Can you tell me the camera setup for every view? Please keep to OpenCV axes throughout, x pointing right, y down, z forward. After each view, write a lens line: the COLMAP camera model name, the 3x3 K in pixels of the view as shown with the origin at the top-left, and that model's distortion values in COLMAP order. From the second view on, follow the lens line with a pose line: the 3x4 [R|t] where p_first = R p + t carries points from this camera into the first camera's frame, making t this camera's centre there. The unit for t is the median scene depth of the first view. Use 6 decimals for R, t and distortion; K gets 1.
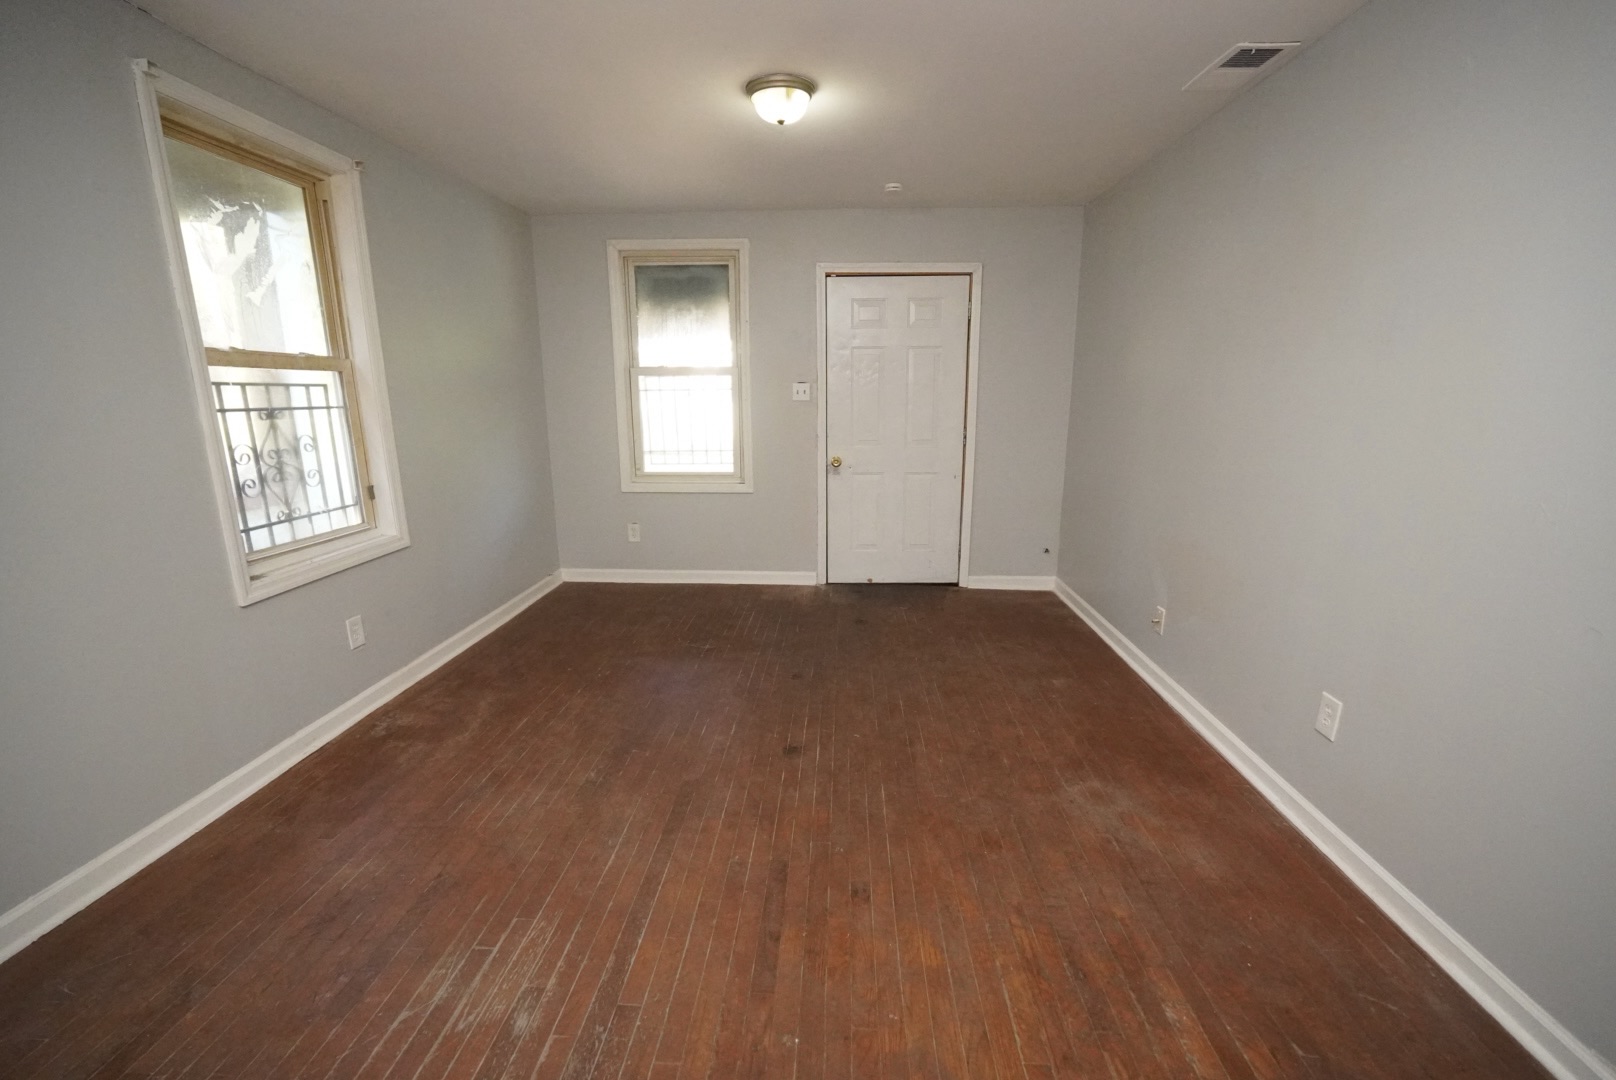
lens RADIAL K [[677.7, 0, 810.7], [0, 677.7, 542.2], [0, 0, 1]] dist [-0.005001, 0.002158]
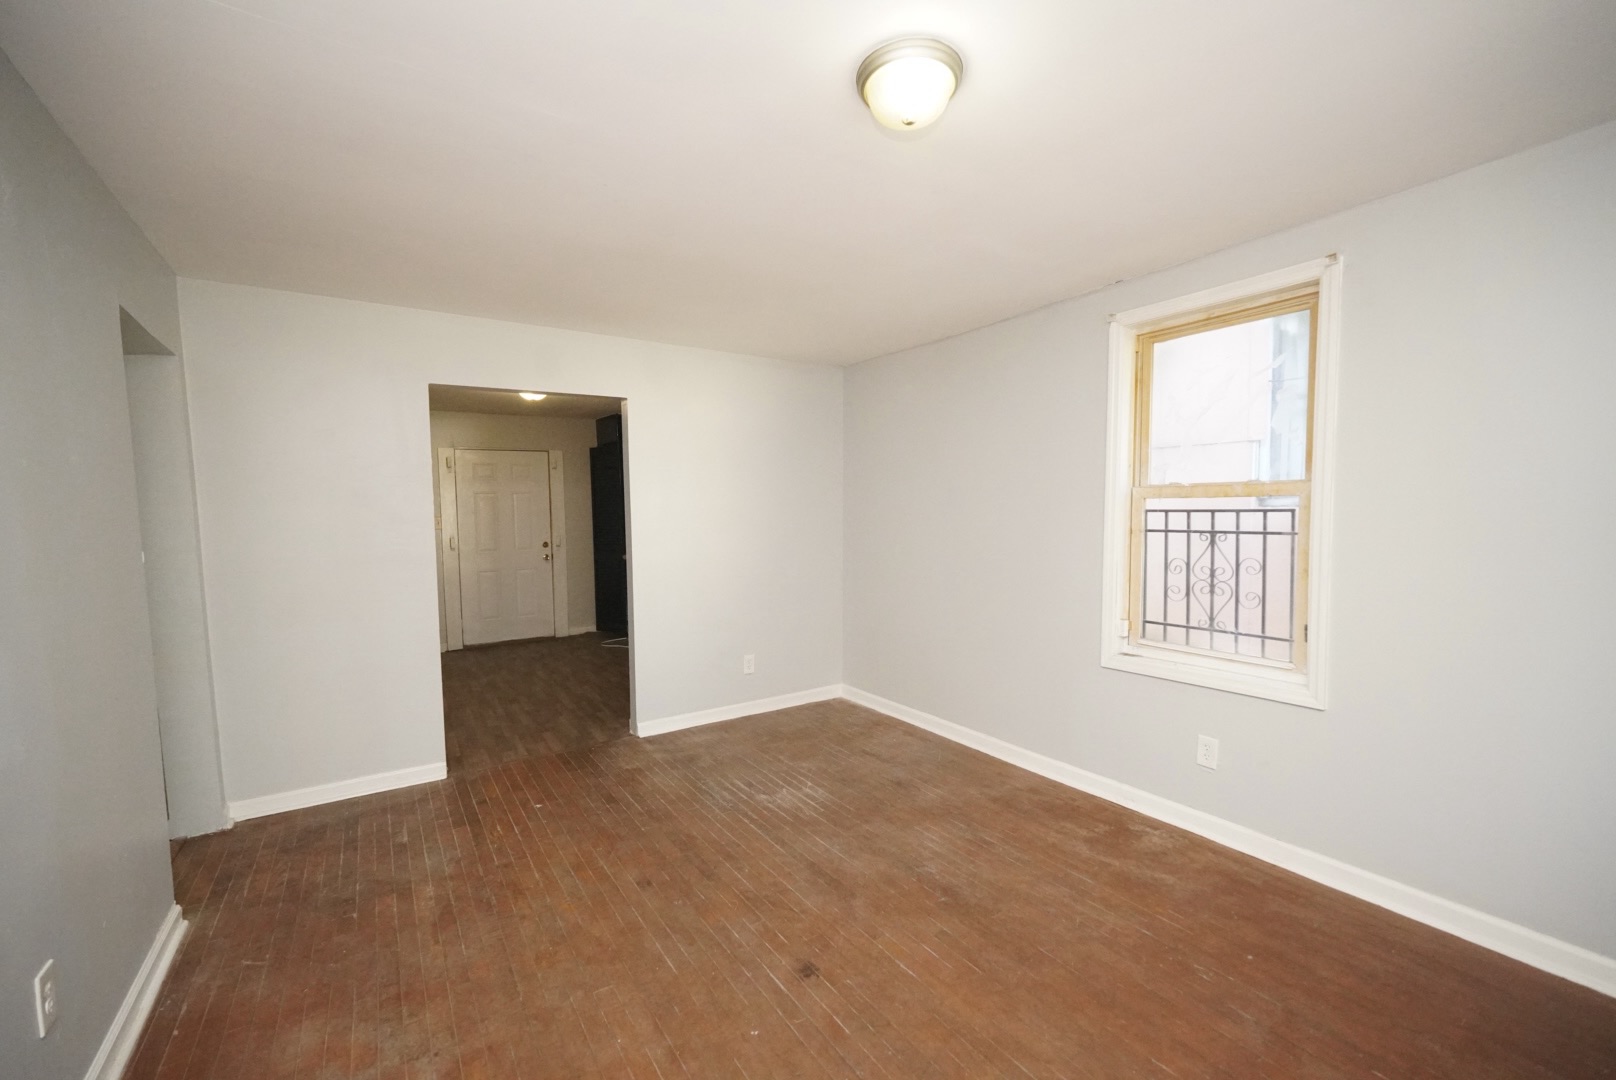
lens RADIAL K [[677.7, 0, 812.3], [0, 677.7, 544.6], [0, 0, 1]] dist [-0.005001, 0.002158]
pose [[-0.809335, 0.039301, -0.586031, 0.389751], [-0.114838, 0.967914, 0.223508, -0.332760], [0.576012, 0.248191, -0.778853, 1.417709]]
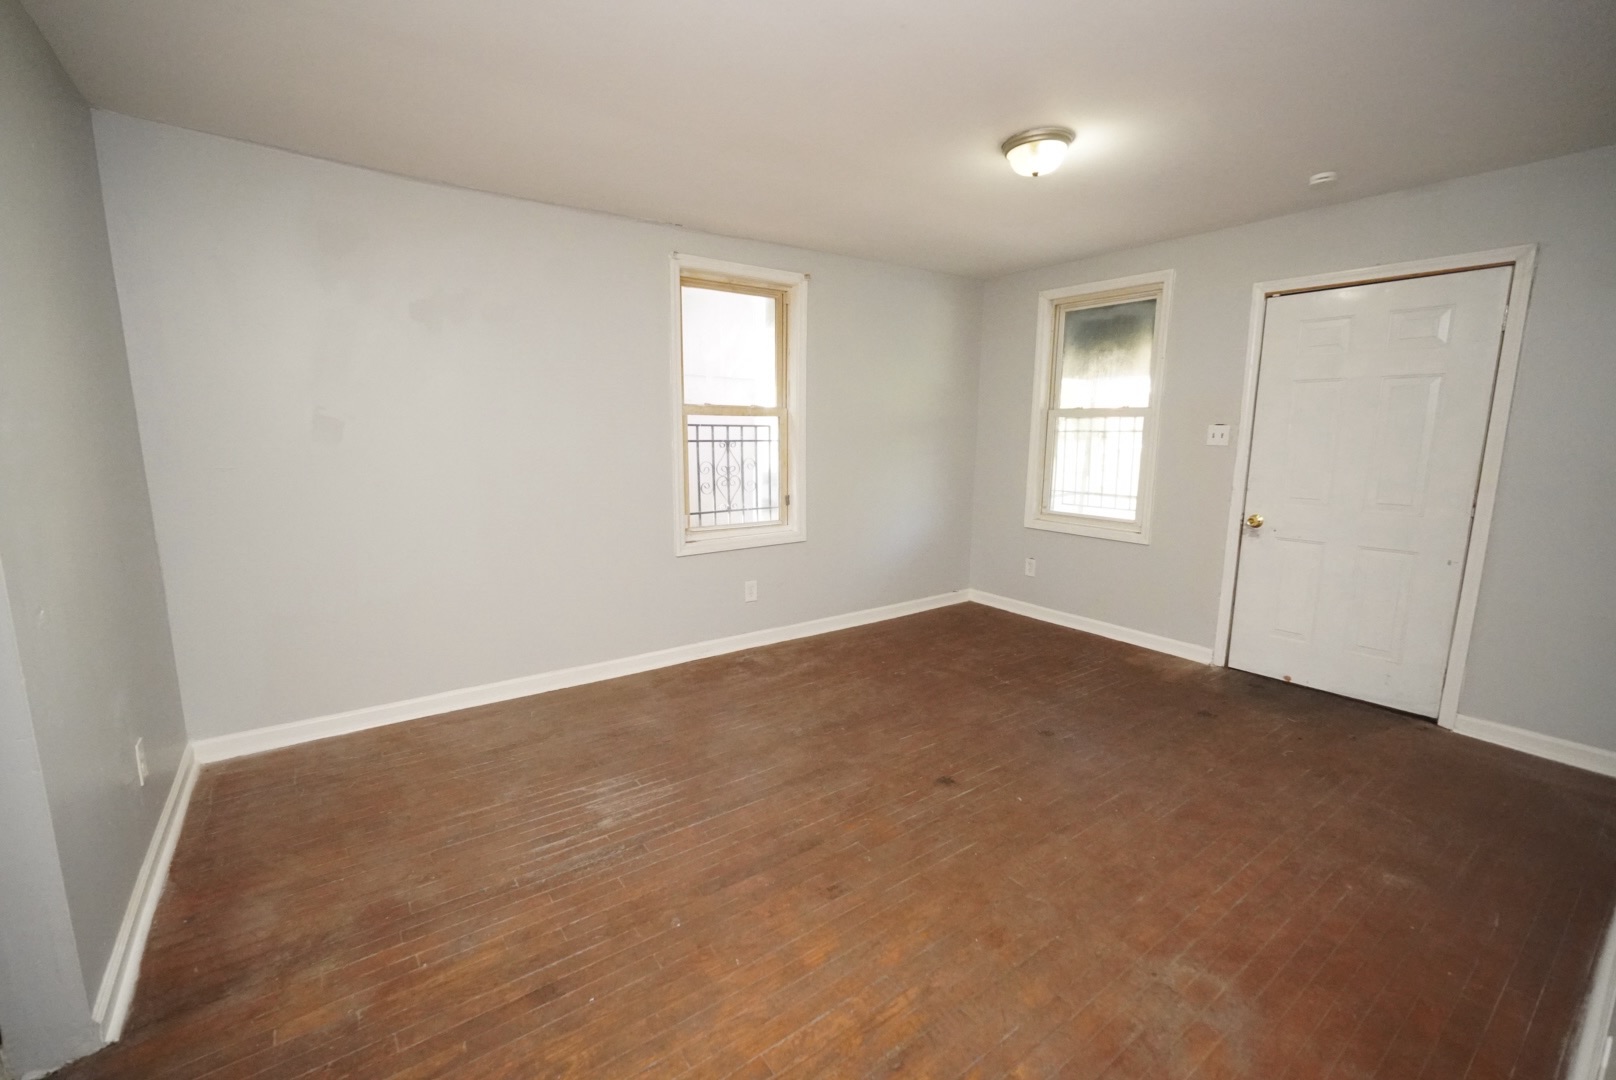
lens RADIAL K [[677.7, 0, 814.4], [0, 677.7, 542.0], [0, 0, 1]] dist [-0.005001, 0.002158]
pose [[0.633969, 0.134395, -0.761591, 0.546933], [-0.176293, 0.983970, 0.026886, -0.038569], [0.752996, 0.117218, 0.647500, 0.138143]]
